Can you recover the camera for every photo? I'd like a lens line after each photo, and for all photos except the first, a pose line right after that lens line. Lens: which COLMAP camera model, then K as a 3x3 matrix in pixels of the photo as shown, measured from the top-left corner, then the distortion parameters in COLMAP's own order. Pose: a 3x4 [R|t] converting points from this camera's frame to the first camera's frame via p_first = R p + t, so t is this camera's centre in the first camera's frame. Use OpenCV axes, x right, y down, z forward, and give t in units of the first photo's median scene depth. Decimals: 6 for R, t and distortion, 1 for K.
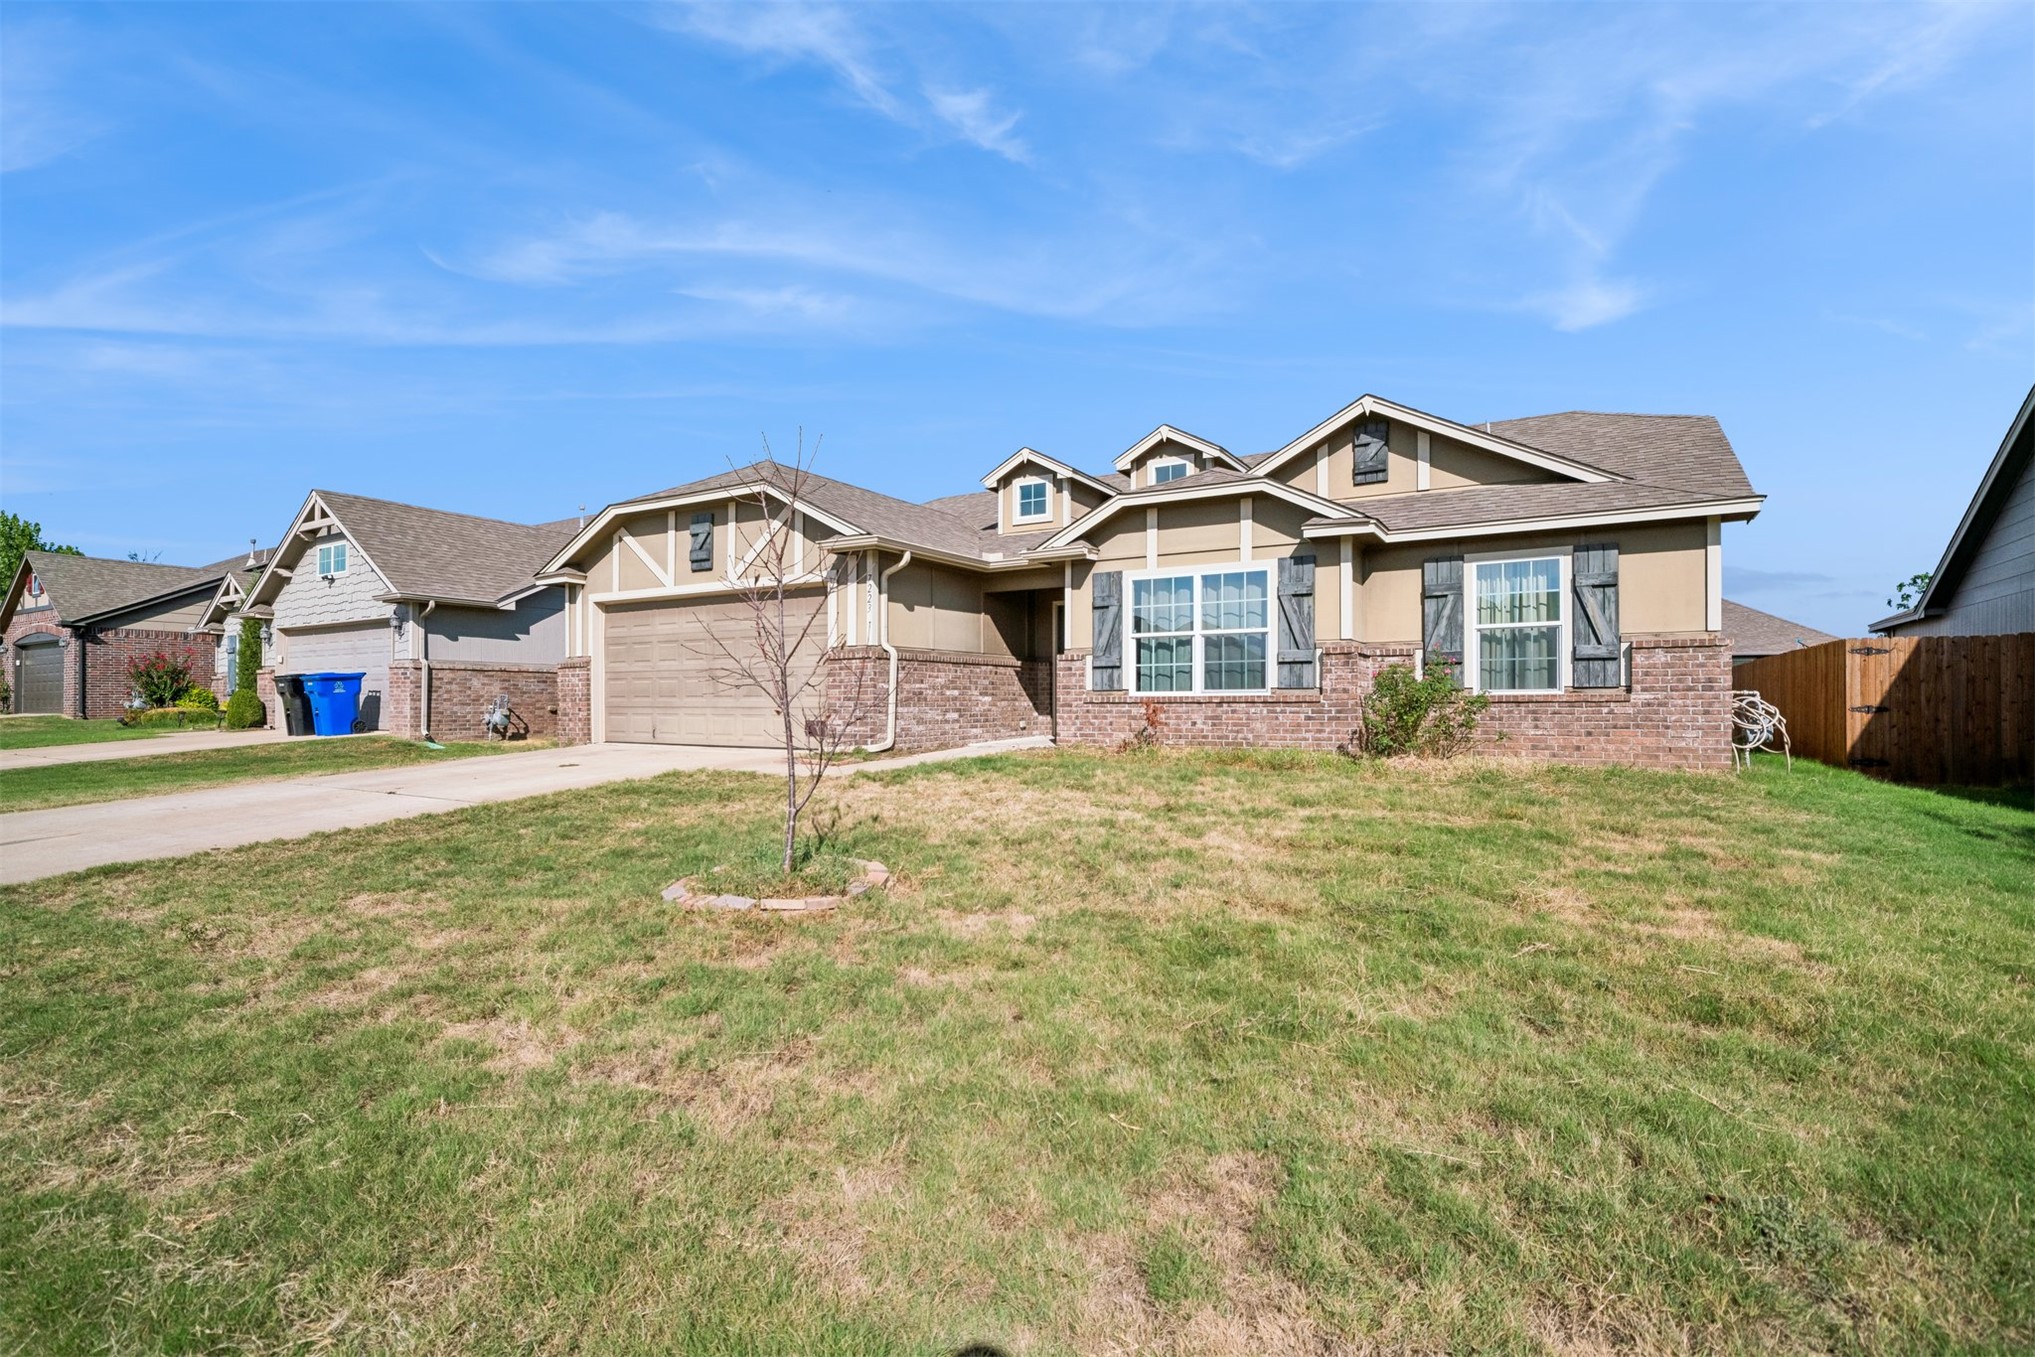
lens RADIAL K [[994.9, 0, 978.9], [0, 994.9, 688.1], [0, 0, 1]] dist [-0.018425, 0.014757]
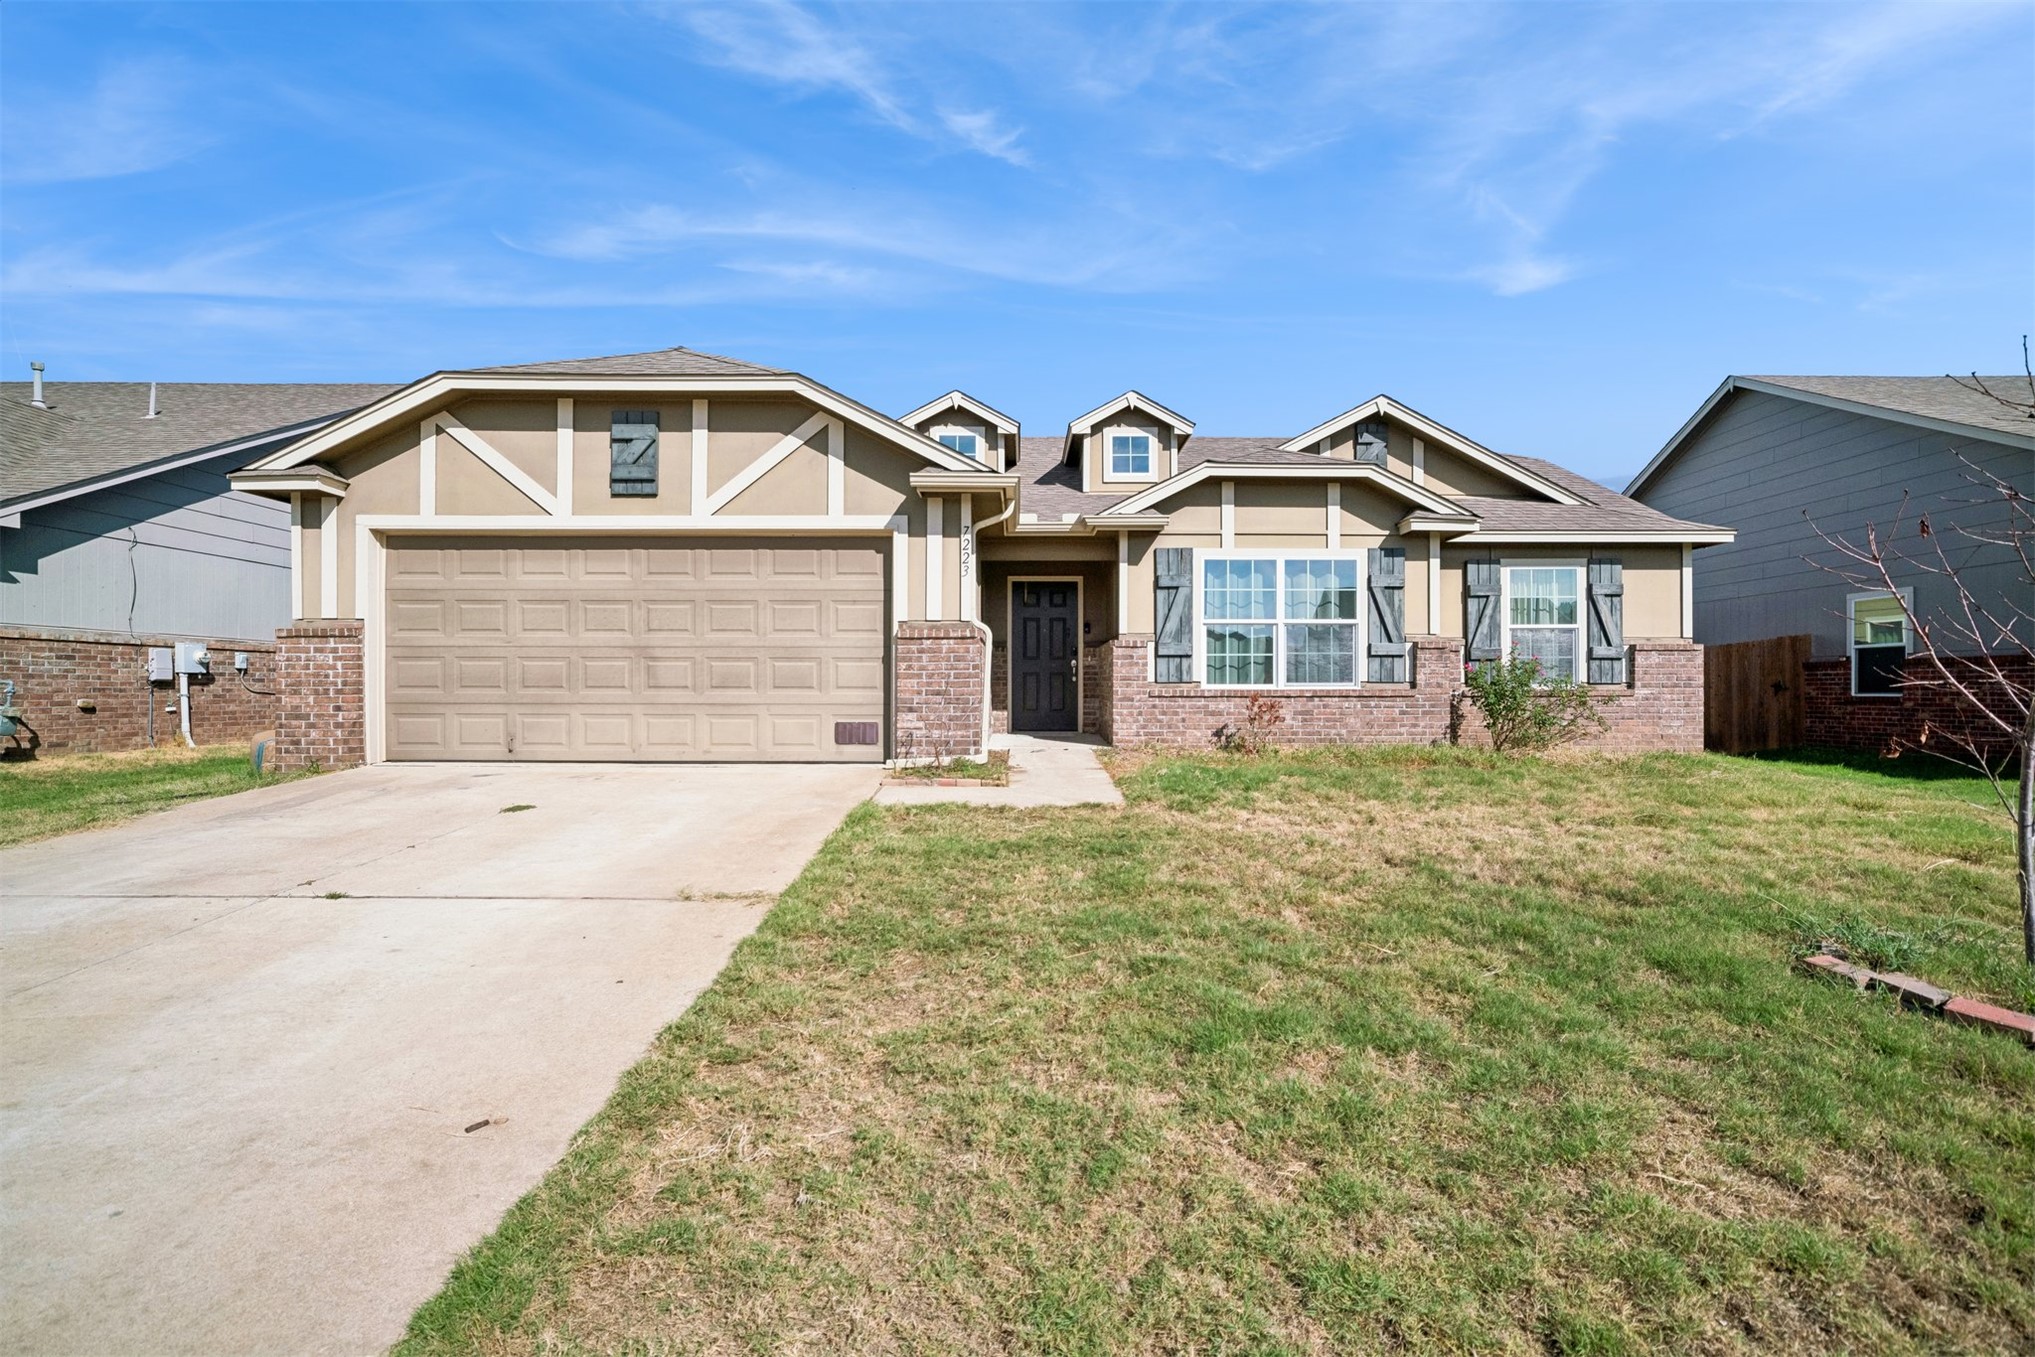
lens RADIAL K [[994.9, 0, 1019.9], [0, 994.9, 685.5], [0, 0, 1]] dist [-0.018425, 0.014757]
pose [[0.833193, 0.003297, 0.552973, -0.478555], [-0.010060, 0.999907, 0.009196, -0.001858], [-0.552891, -0.013225, 0.833148, 0.345983]]
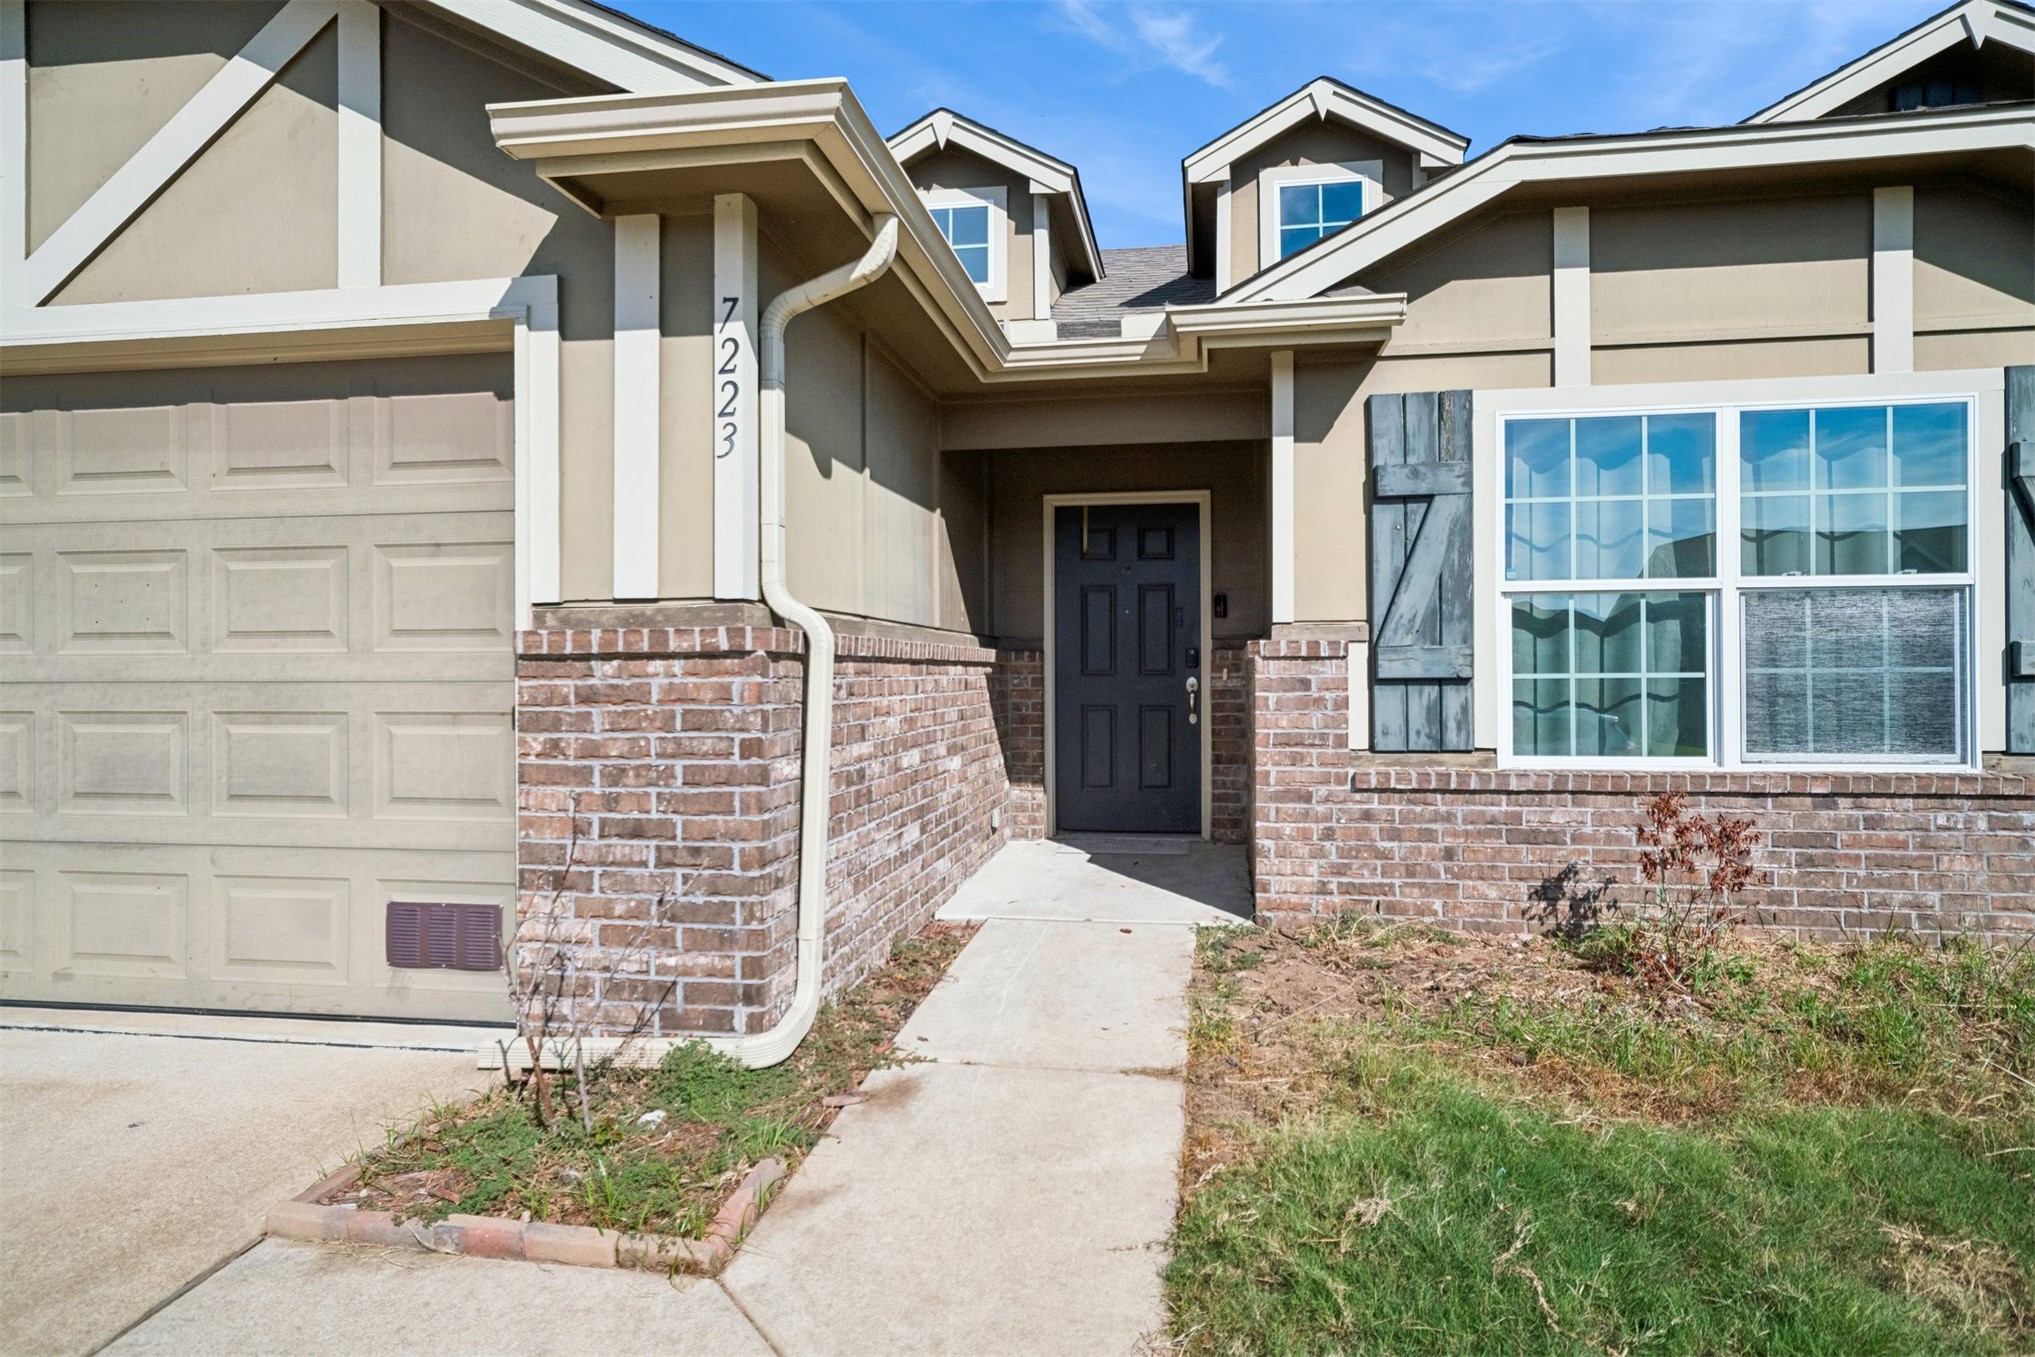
lens RADIAL K [[1217.0, 0, 1017.6], [0, 1217.0, 673.4], [0, 0, 1]] dist [0.001802, 0.004220]
pose [[0.913747, -0.003184, 0.406271, -0.160546], [-0.002456, 0.999908, 0.013362, -0.029031], [-0.406276, -0.013207, 0.913655, 0.694339]]
